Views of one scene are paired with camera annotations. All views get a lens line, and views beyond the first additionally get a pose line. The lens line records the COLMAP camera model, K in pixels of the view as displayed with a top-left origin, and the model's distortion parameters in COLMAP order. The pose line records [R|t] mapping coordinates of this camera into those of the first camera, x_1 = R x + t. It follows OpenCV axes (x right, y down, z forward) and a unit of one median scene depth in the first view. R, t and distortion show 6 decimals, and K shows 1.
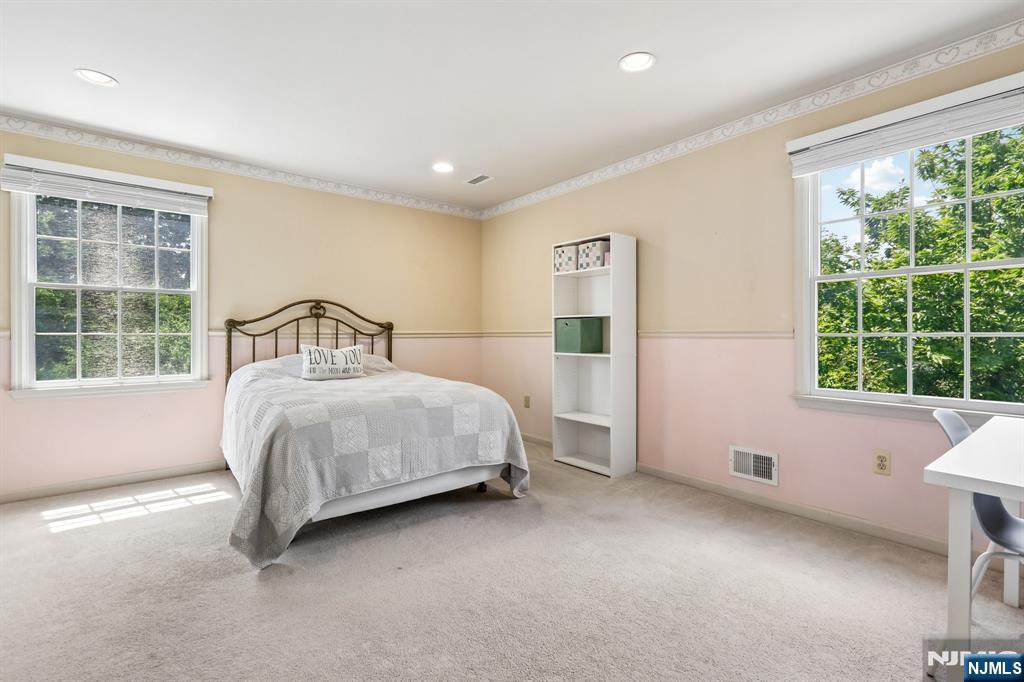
lens RADIAL K [[467.1, 0, 511.1], [0, 467.1, 333.7], [0, 0, 1]] dist [0.001787, 0.000404]
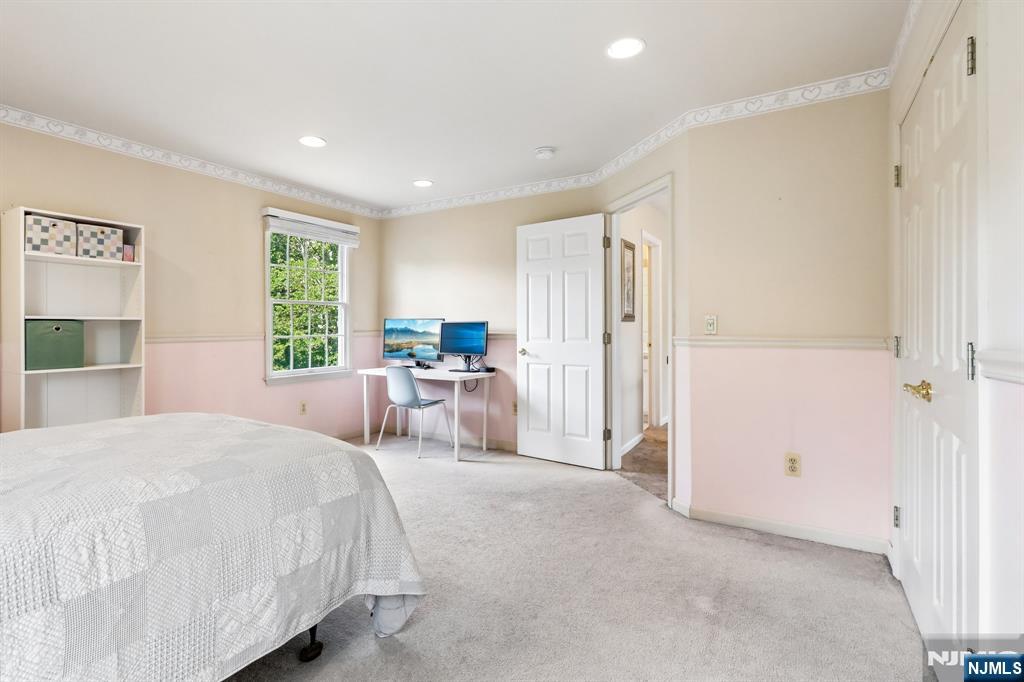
lens RADIAL K [[467.1, 0, 510.5], [0, 467.1, 334.3], [0, 0, 1]] dist [0.001787, 0.000404]
pose [[-0.354365, -0.008630, 0.935067, -0.816306], [0.006028, 0.999916, 0.011513, -0.016394], [-0.935088, 0.009716, -0.354283, 0.628998]]
